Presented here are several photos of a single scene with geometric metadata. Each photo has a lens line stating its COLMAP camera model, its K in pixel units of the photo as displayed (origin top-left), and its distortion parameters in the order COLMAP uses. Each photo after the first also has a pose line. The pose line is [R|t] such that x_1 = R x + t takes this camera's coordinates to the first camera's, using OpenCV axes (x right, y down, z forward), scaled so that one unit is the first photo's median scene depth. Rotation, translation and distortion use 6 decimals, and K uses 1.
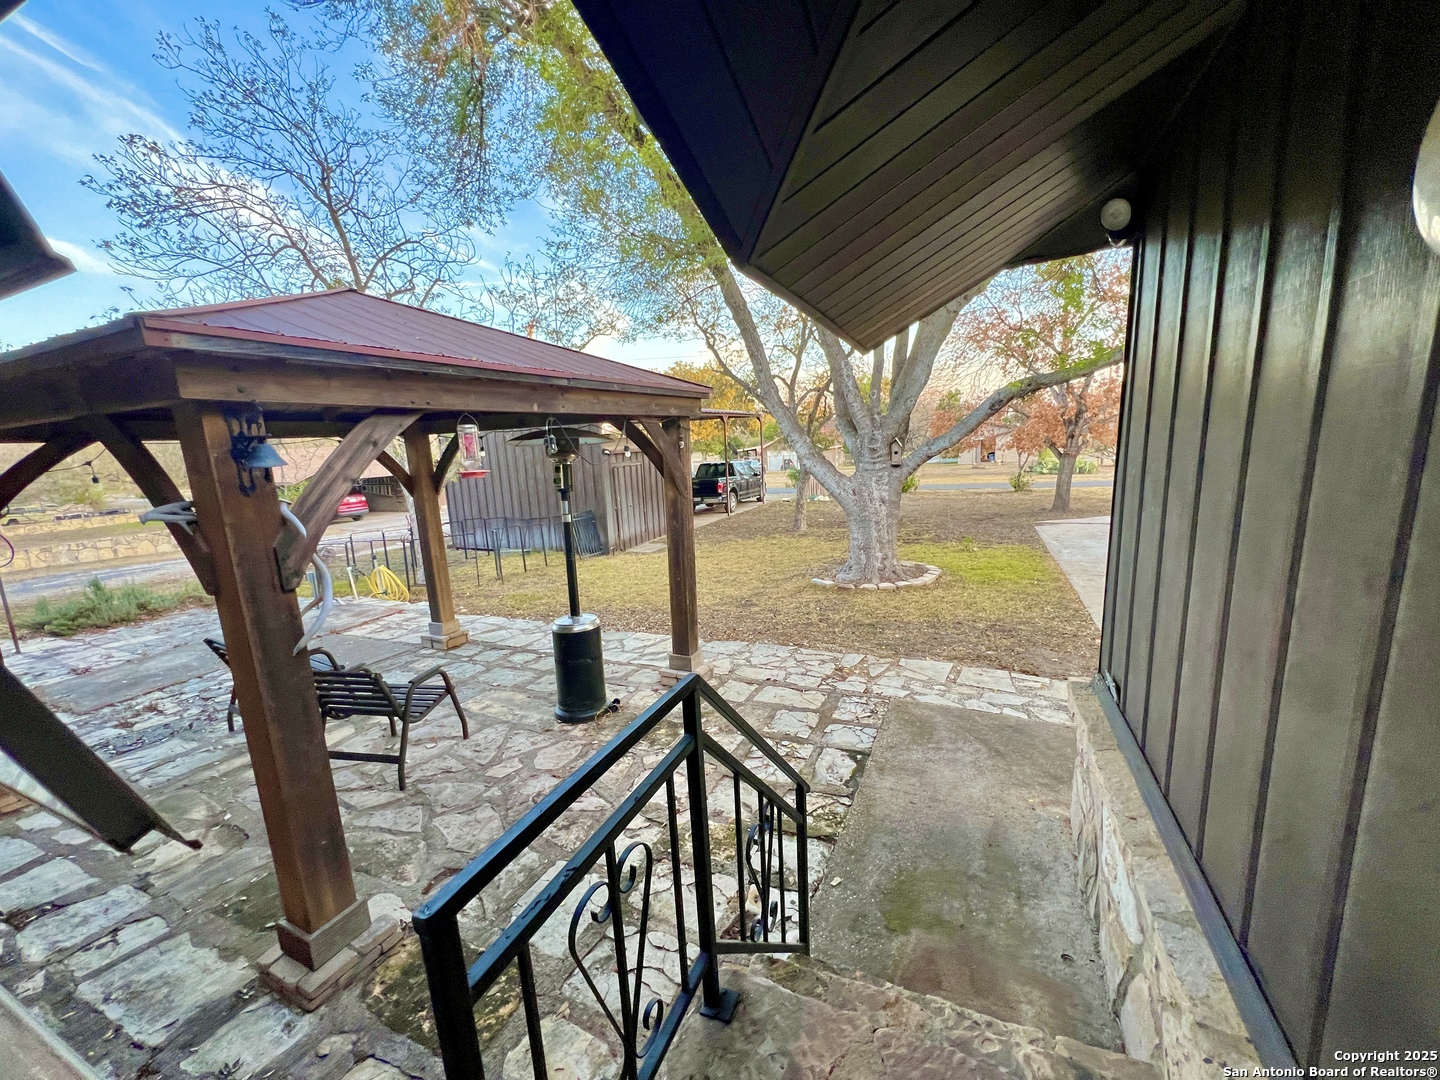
lens RADIAL K [[573.7, 0, 720.0], [0, 573.7, 540.0], [0, 0, 1]] dist [0.000195, 0.000103]
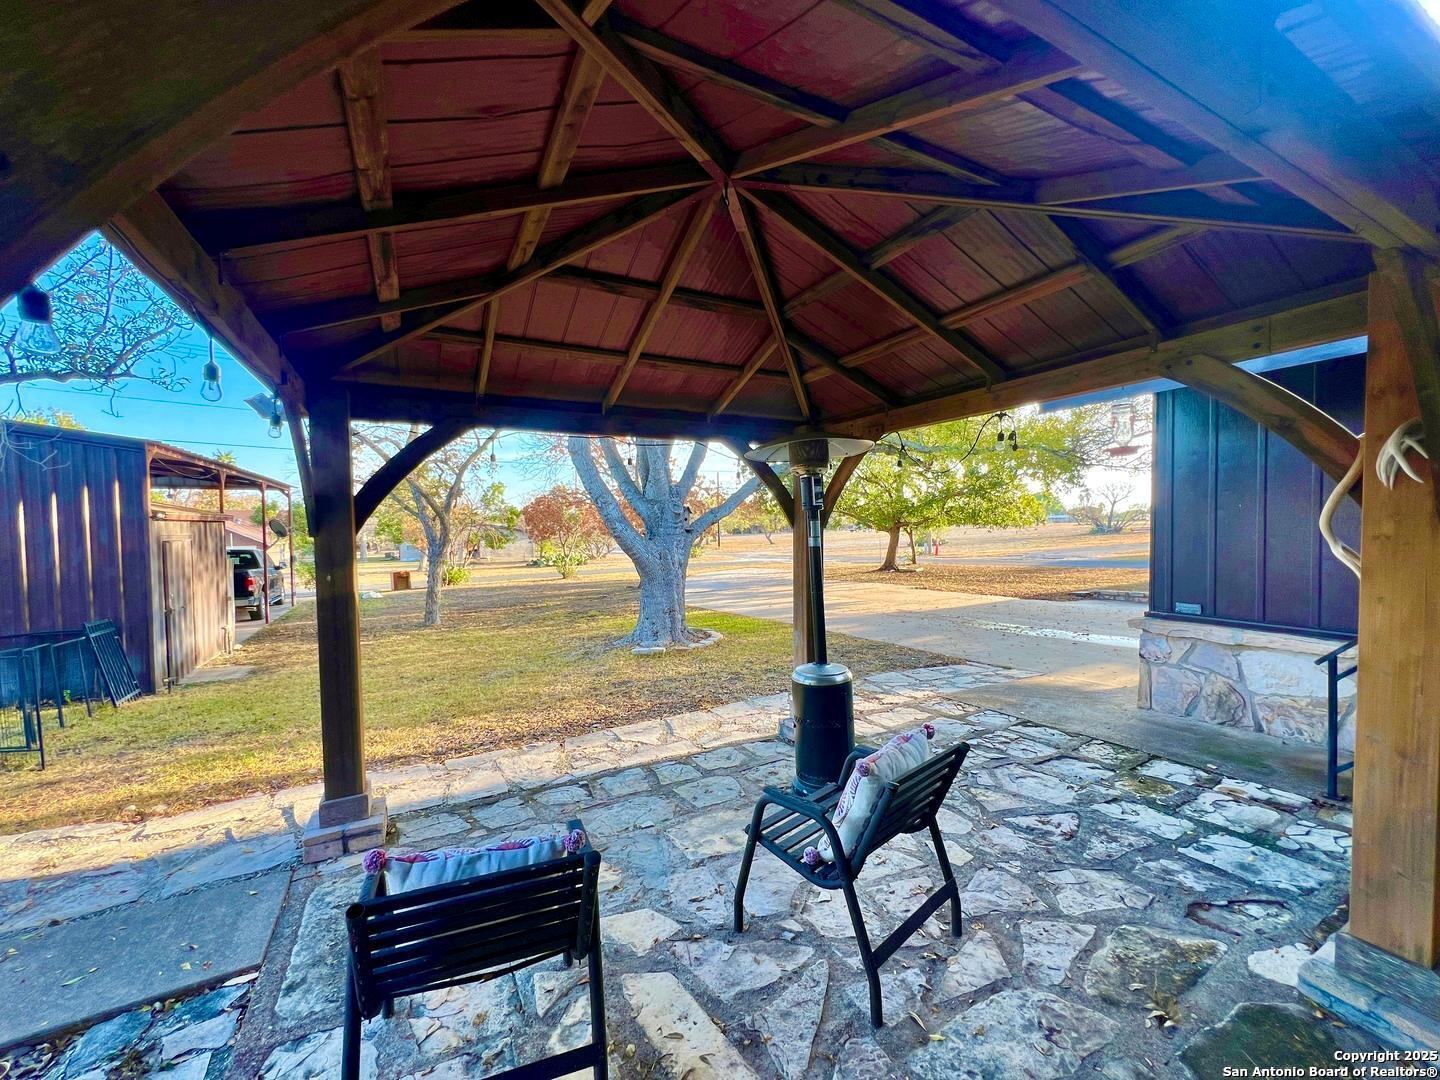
lens RADIAL K [[573.7, 0, 720.0], [0, 573.7, 540.0], [0, 0, 1]] dist [0.000195, 0.000103]
pose [[0.601844, 0.018136, 0.798408, -0.986123], [0.120698, 0.986193, -0.113385, 0.030146], [-0.789440, 0.164606, 0.591345, 0.599186]]
